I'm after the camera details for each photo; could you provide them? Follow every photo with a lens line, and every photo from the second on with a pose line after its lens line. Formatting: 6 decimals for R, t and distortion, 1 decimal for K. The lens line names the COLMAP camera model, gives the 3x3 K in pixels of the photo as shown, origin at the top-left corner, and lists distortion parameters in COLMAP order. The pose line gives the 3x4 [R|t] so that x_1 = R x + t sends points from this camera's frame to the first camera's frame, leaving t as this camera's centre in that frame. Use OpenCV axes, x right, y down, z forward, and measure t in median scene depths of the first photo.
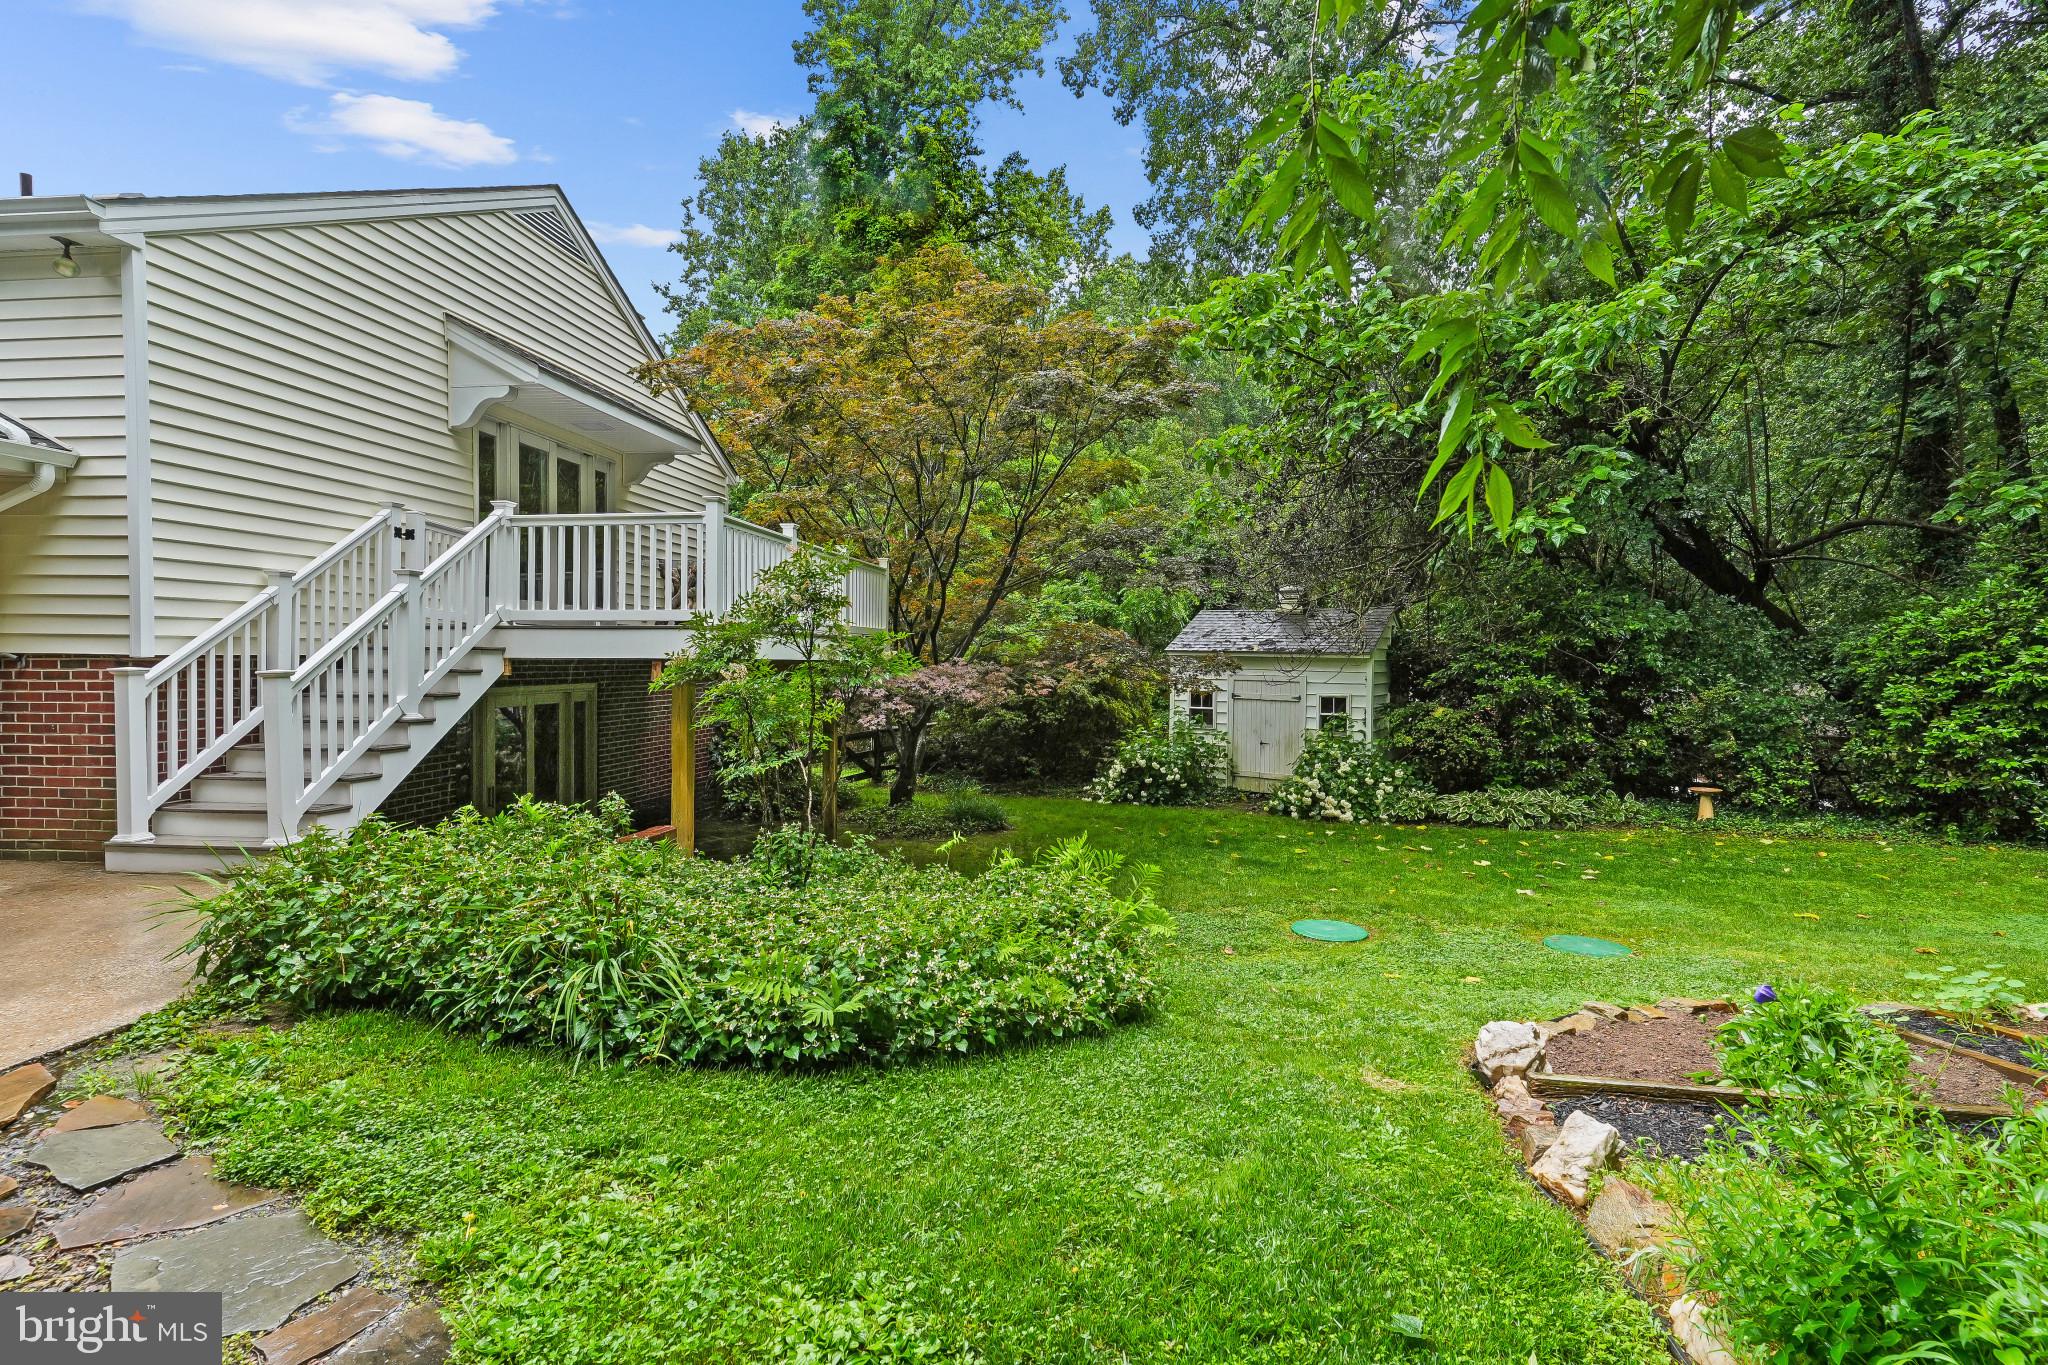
lens RADIAL K [[983.0, 0, 1034.8], [0, 983.0, 662.0], [0, 0, 1]] dist [0.015962, 0.001756]
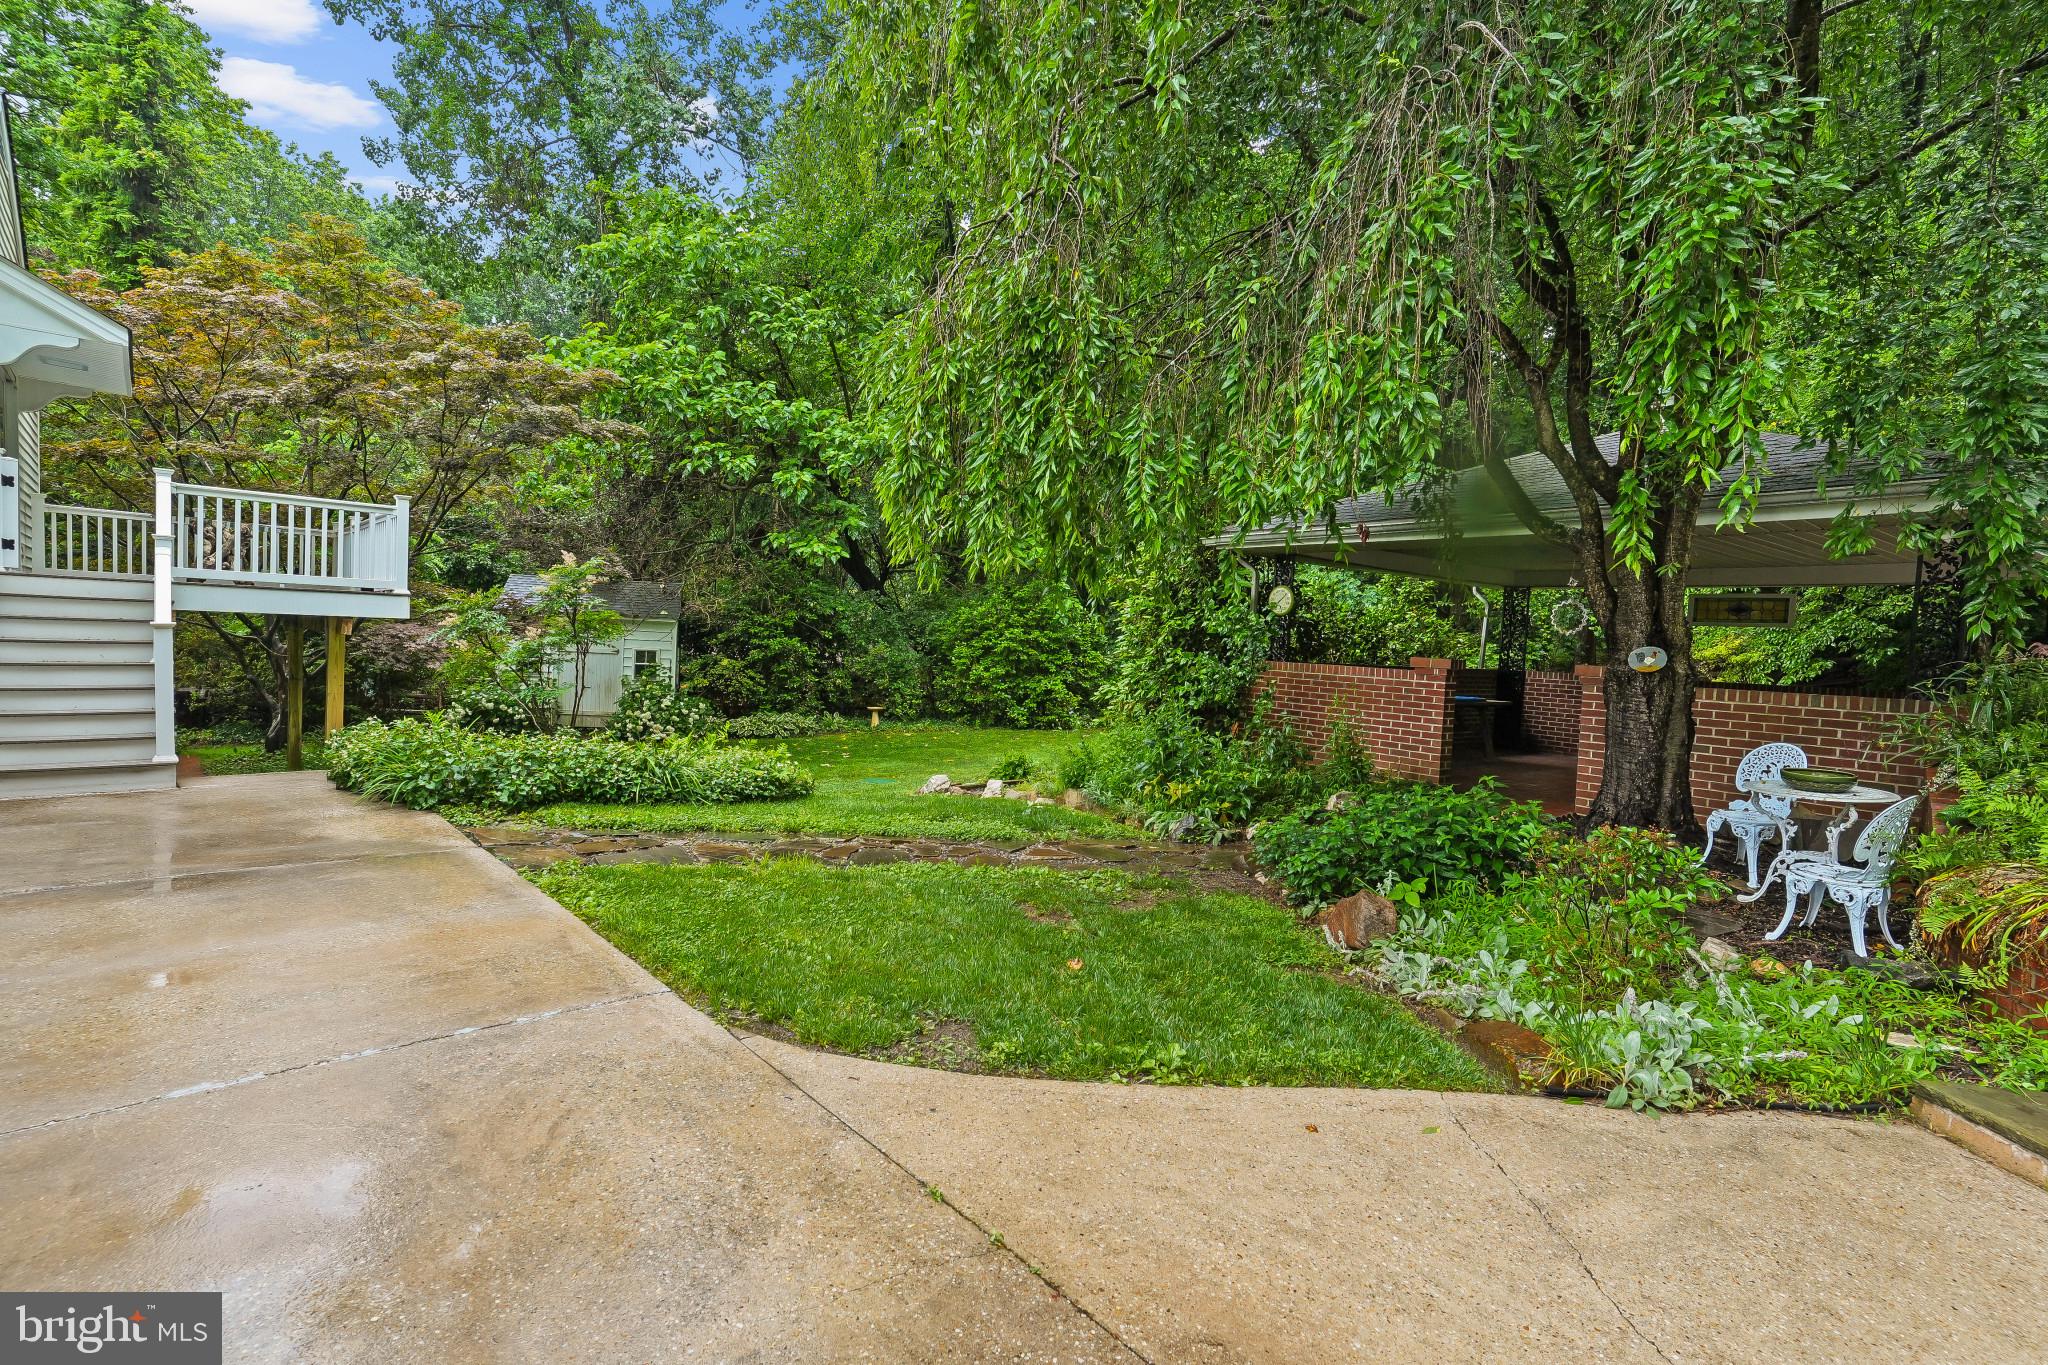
lens RADIAL K [[983.0, 0, 1034.8], [0, 983.0, 662.0], [0, 0, 1]] dist [0.015962, 0.001756]
pose [[0.645055, 0.000400, 0.764136, -0.401077], [-0.036371, 0.998883, 0.030180, -0.008480], [-0.763270, -0.047260, 0.644349, -0.263869]]
